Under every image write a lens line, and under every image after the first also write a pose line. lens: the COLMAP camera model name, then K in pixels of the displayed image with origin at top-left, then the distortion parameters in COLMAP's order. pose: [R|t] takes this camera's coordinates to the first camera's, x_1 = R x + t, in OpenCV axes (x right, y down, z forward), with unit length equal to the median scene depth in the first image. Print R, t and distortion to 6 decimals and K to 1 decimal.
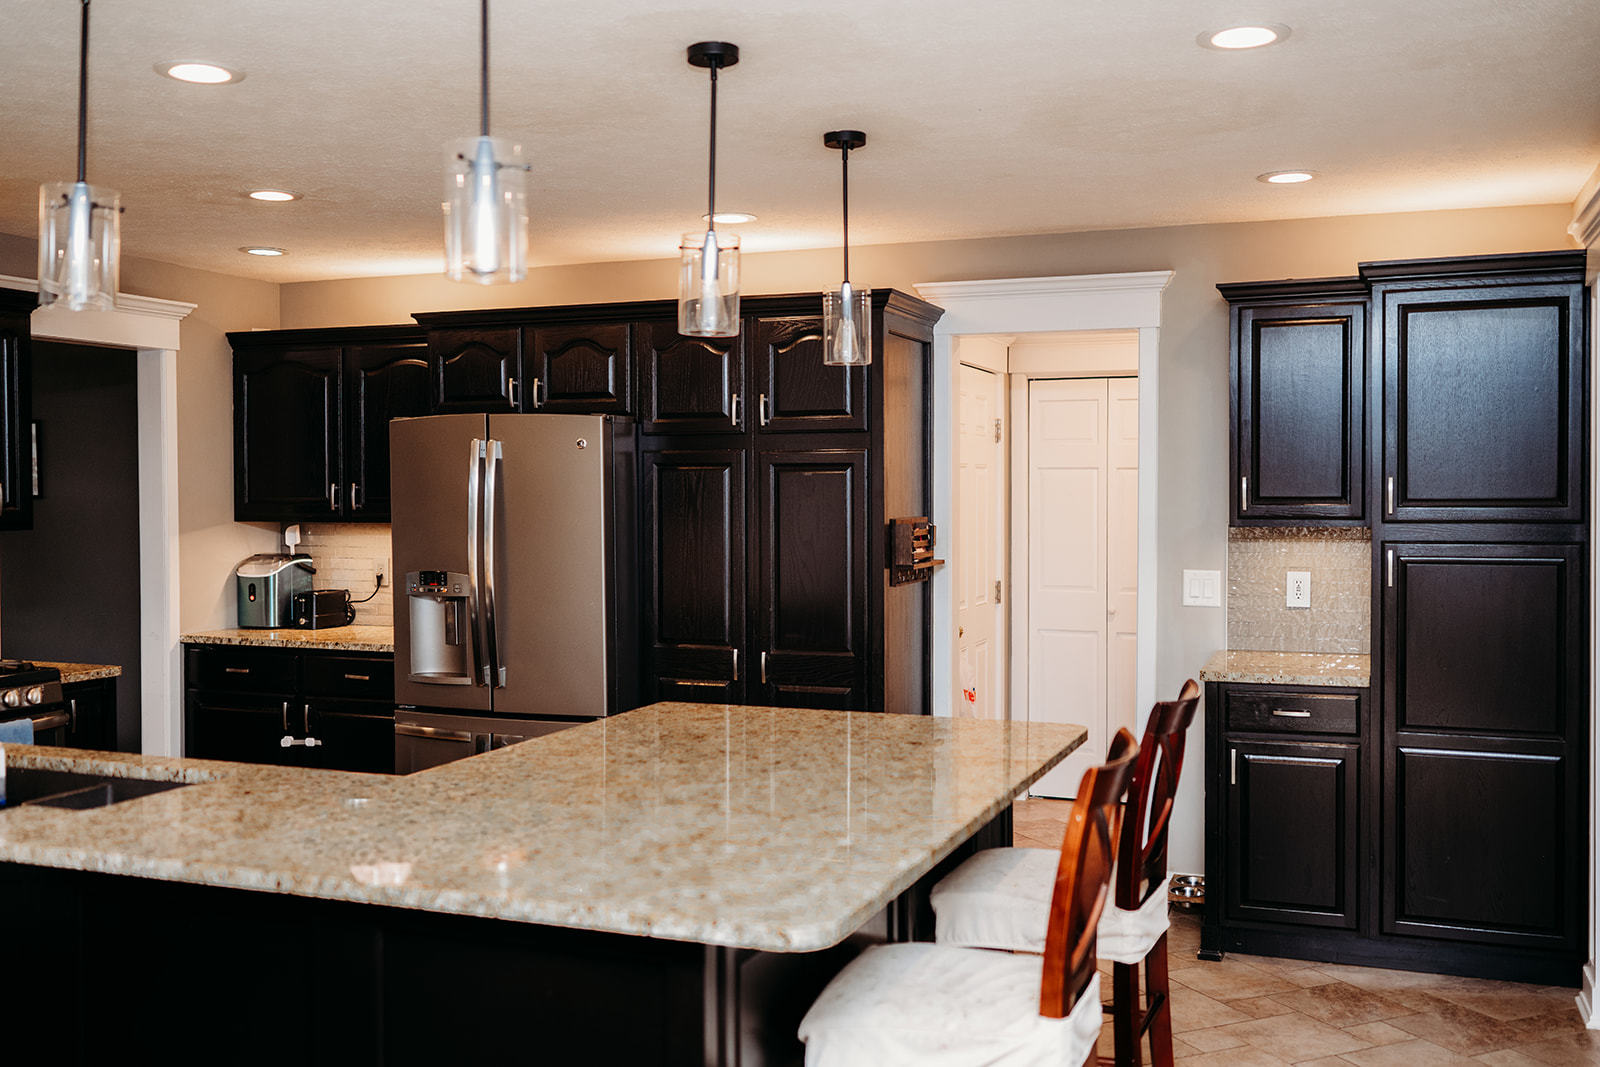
lens RADIAL K [[1564.3, 0, 800.0], [0, 1564.3, 533.5], [0, 0, 1]] dist [-0.012252, -0.005177]
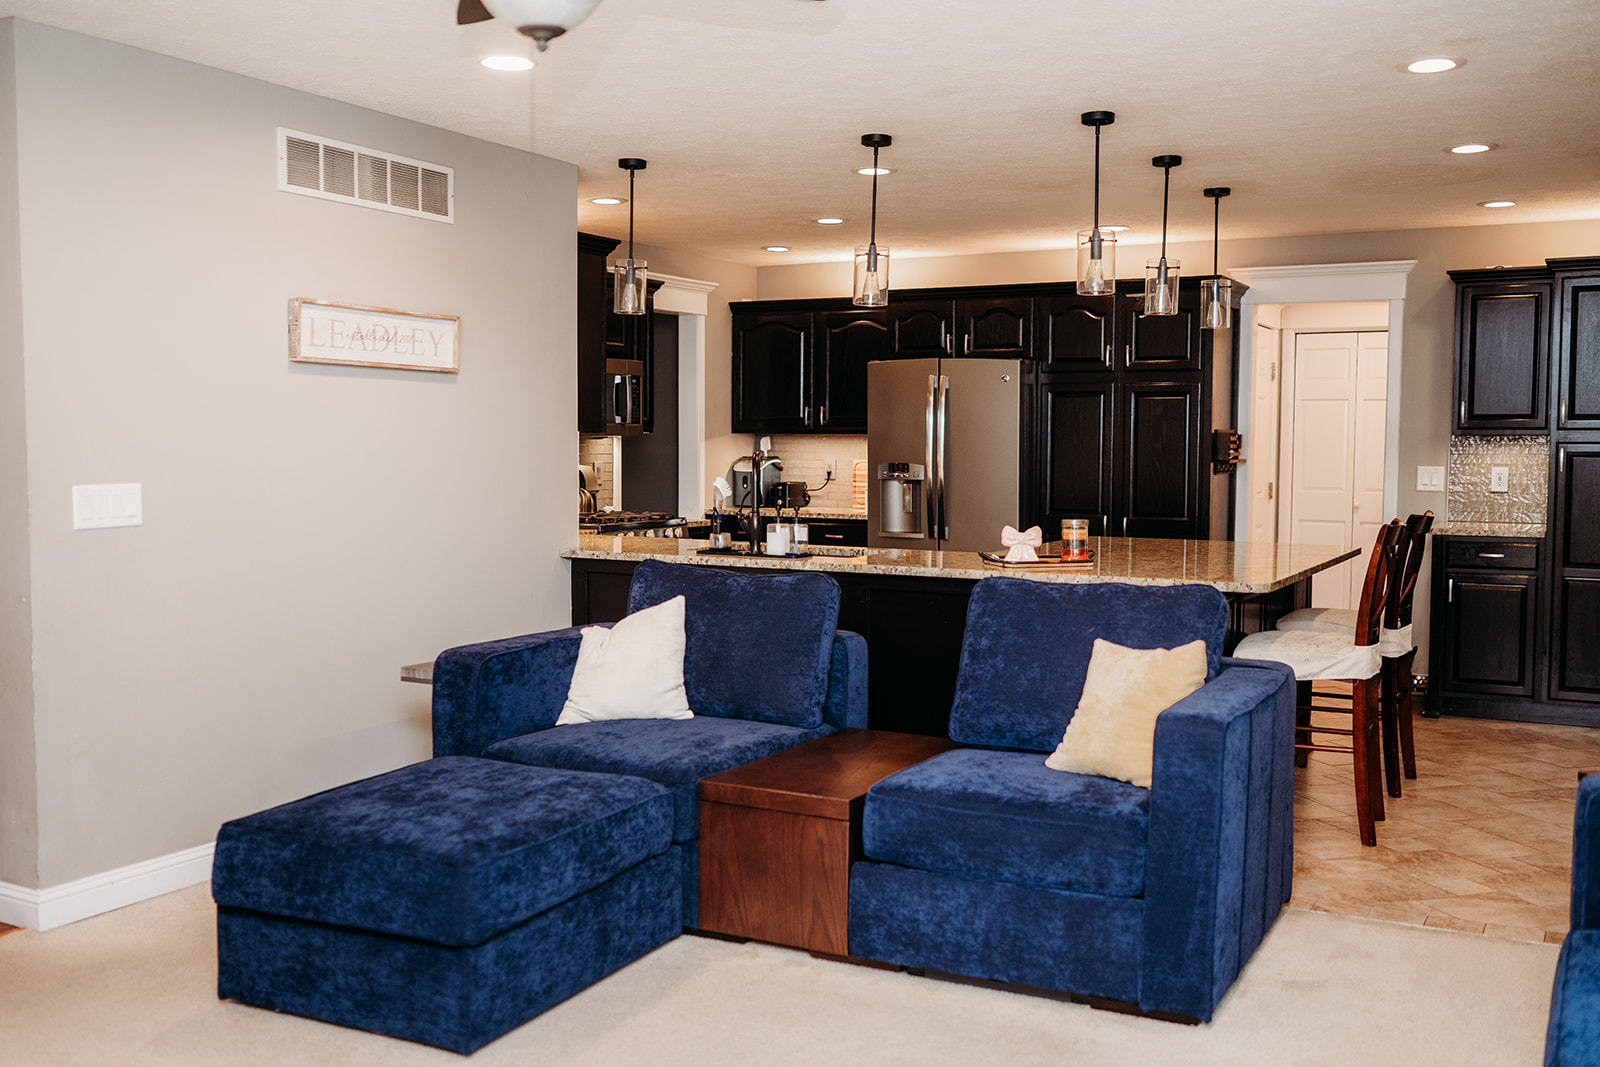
lens RADIAL K [[1542.2, 0, 800.0], [0, 1542.2, 533.5], [0, 0, 1]] dist [0.000288, -0.006296]
pose [[0.991930, 0.015650, -0.125814, -0.141301], [-0.011240, 0.999300, 0.035686, 0.040254], [0.126285, -0.033984, 0.991412, -0.491377]]
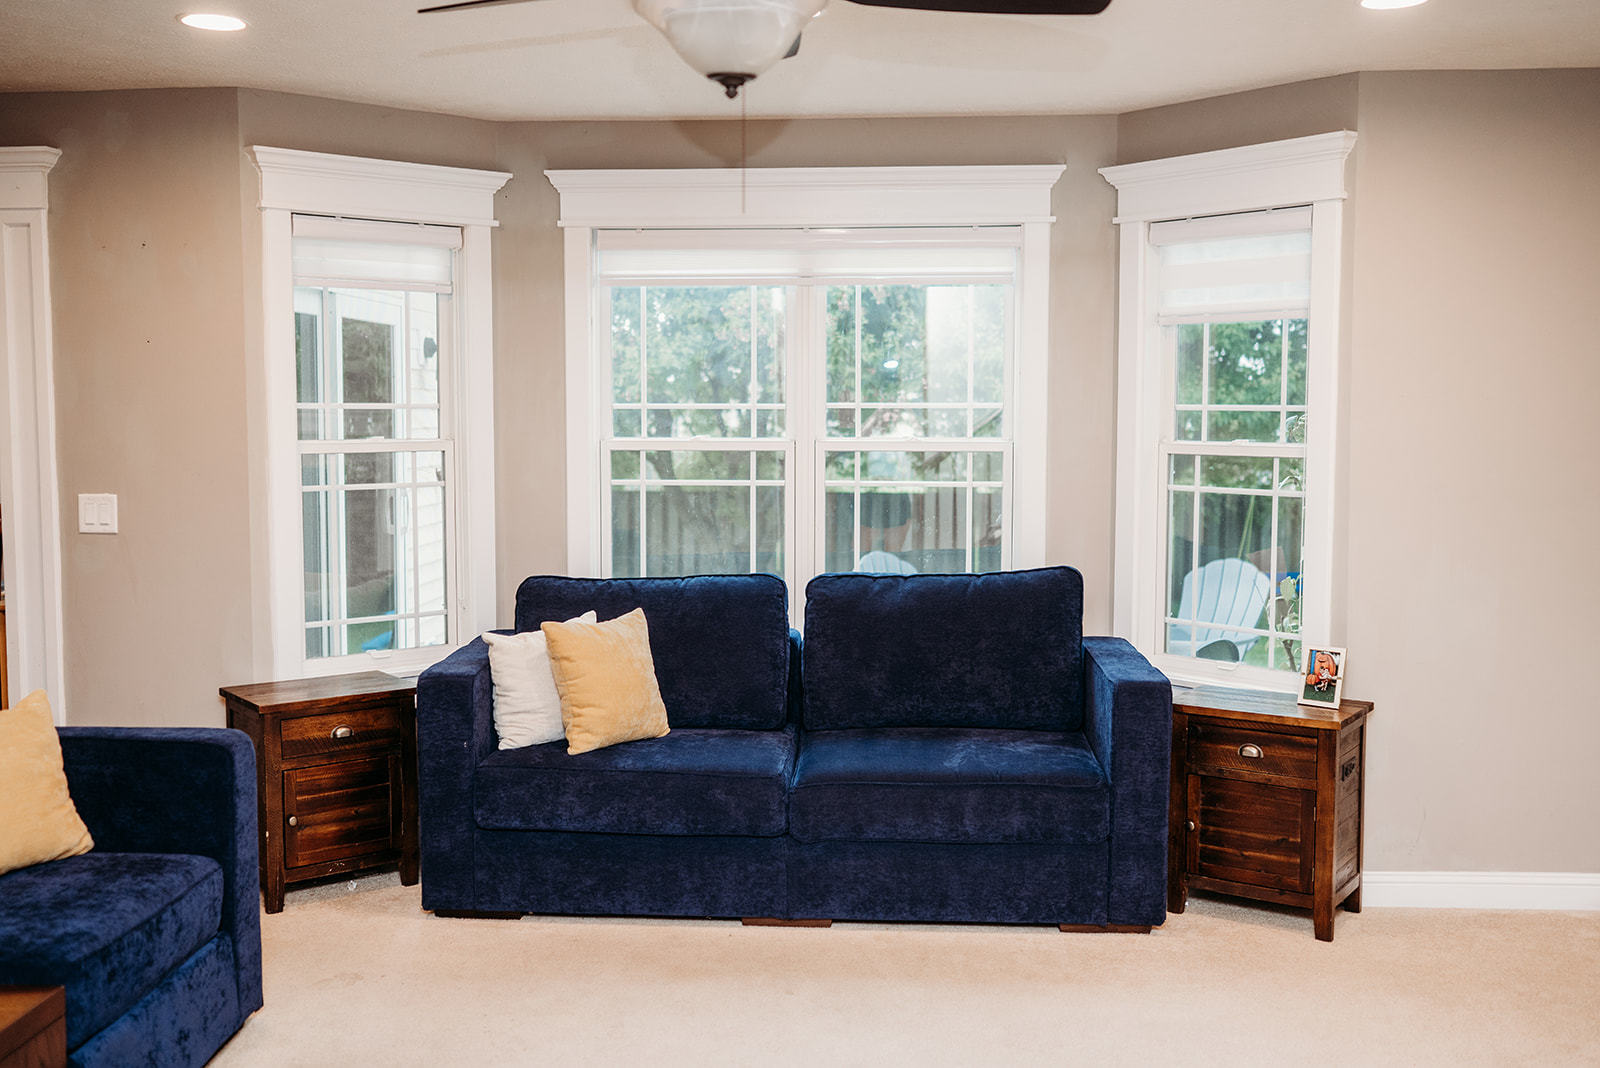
lens RADIAL K [[1564.3, 0, 800.0], [0, 1564.3, 534.0], [0, 0, 1]] dist [-0.012252, -0.005177]
pose [[-0.306999, -0.071784, 0.948999, -0.738182], [0.028239, 0.996025, 0.084476, 0.003106], [-0.951291, 0.052733, -0.303752, 0.101896]]
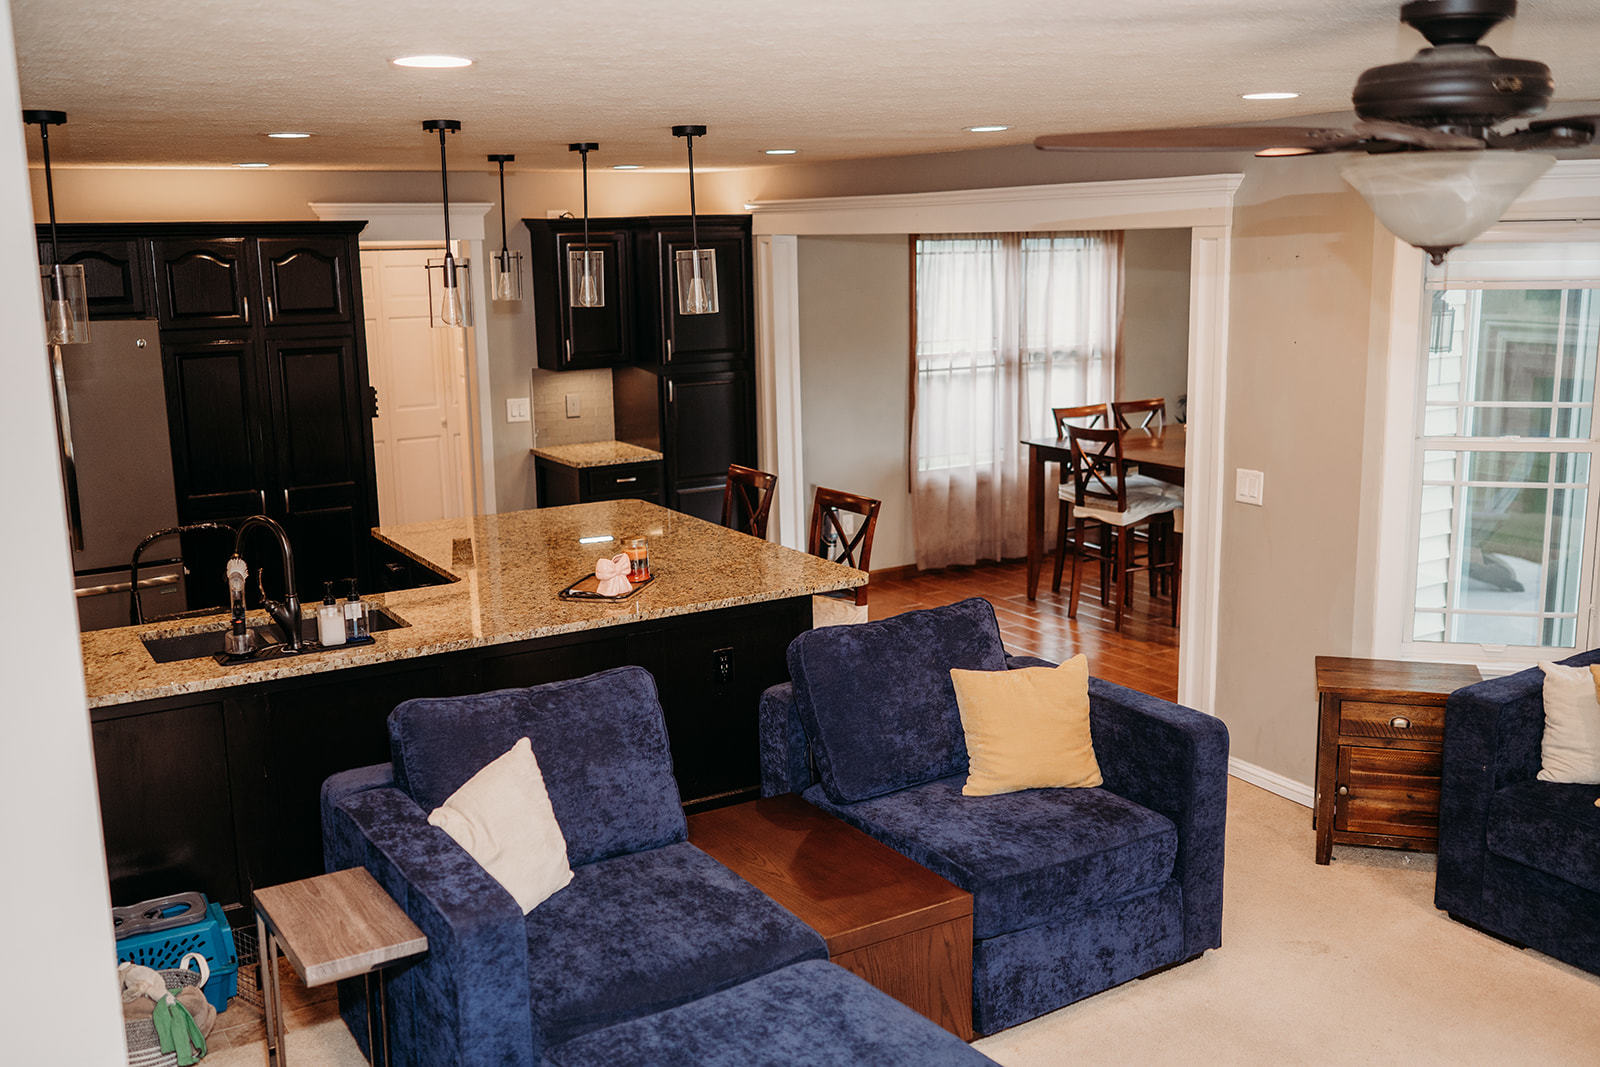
lens RADIAL K [[1542.2, 0, 800.0], [0, 1542.2, 533.5], [0, 0, 1]] dist [0.000288, -0.006296]
pose [[0.615791, -0.162202, 0.771033, -0.752687], [0.040656, 0.983818, 0.174496, -0.097846], [-0.786860, -0.076106, 0.612421, -0.164391]]
